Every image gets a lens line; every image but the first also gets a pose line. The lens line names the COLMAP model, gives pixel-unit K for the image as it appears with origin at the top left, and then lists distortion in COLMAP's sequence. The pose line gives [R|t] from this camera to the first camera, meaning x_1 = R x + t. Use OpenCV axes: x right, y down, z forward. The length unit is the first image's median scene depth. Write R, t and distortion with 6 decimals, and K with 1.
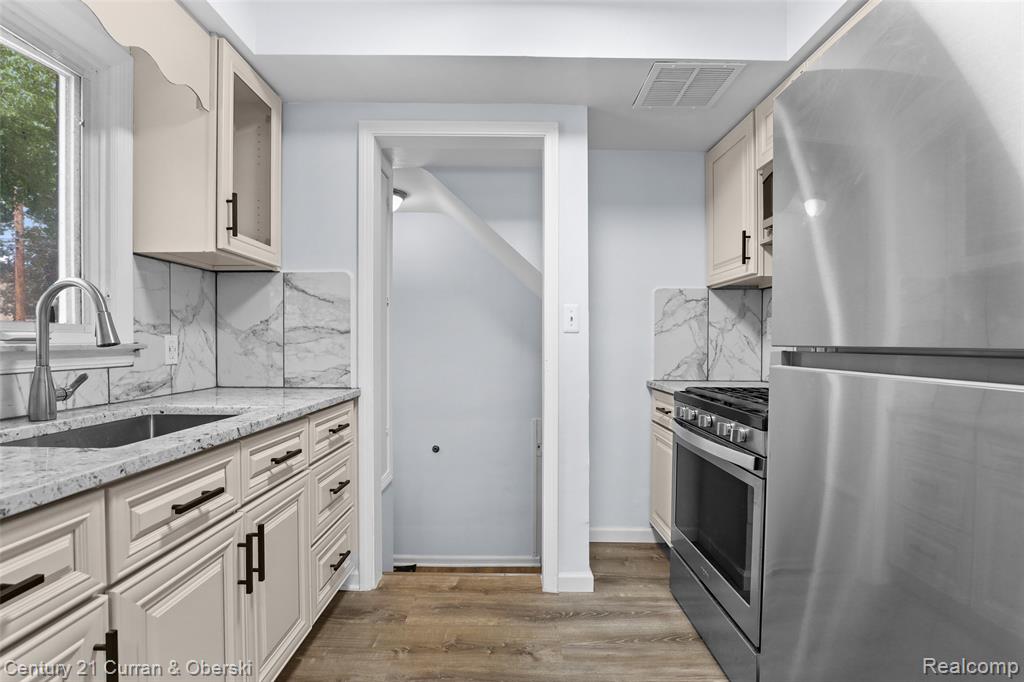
lens RADIAL K [[486.2, 0, 511.2], [0, 486.2, 354.2], [0, 0, 1]] dist [-0.029506, 0.001162]
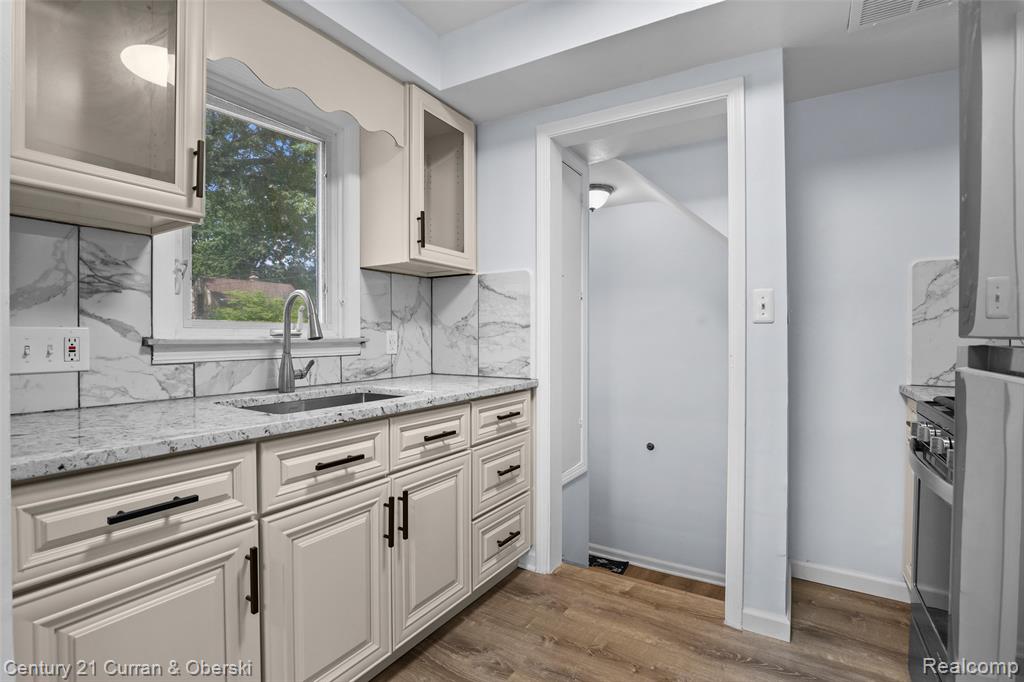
lens RADIAL K [[482.4, 0, 512.7], [0, 482.4, 344.4], [0, 0, 1]] dist [-0.027547, 0.001308]
pose [[0.854280, 0.003796, -0.519800, 0.199805], [-0.007718, 0.999956, -0.005383, 0.000009], [0.519756, 0.008611, 0.854271, 0.081349]]
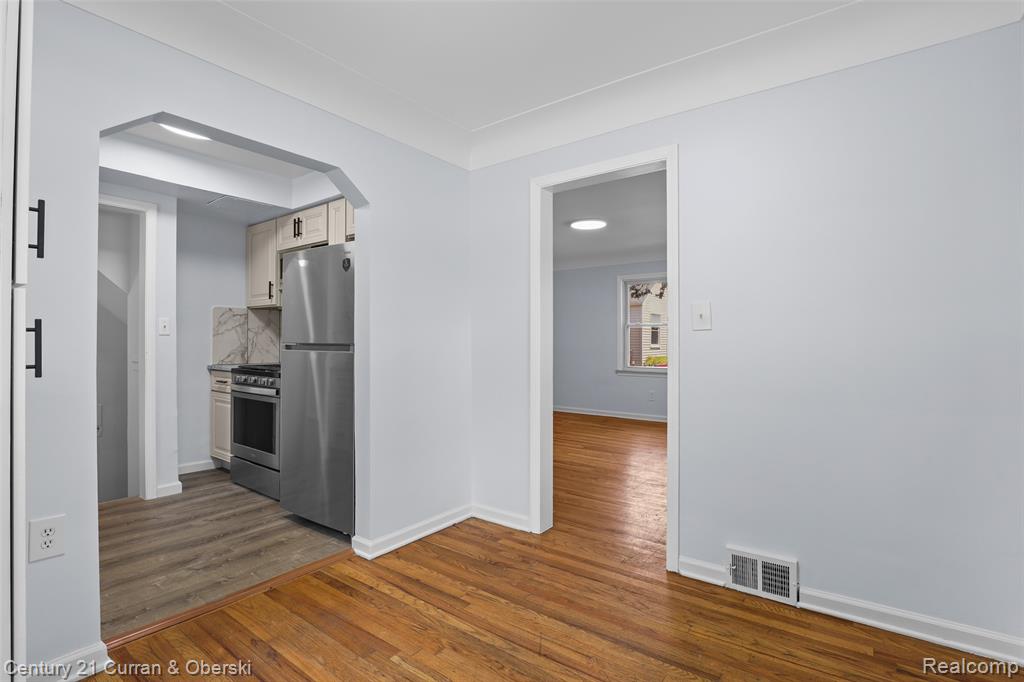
lens RADIAL K [[489.6, 0, 515.6], [0, 489.6, 327.4], [0, 0, 1]] dist [-0.033512, 0.000452]
pose [[0.599136, 0.016335, 0.800480, -0.504601], [0.020914, 0.999131, -0.036042, 0.012426], [-0.800374, 0.038336, 0.598274, -0.989832]]
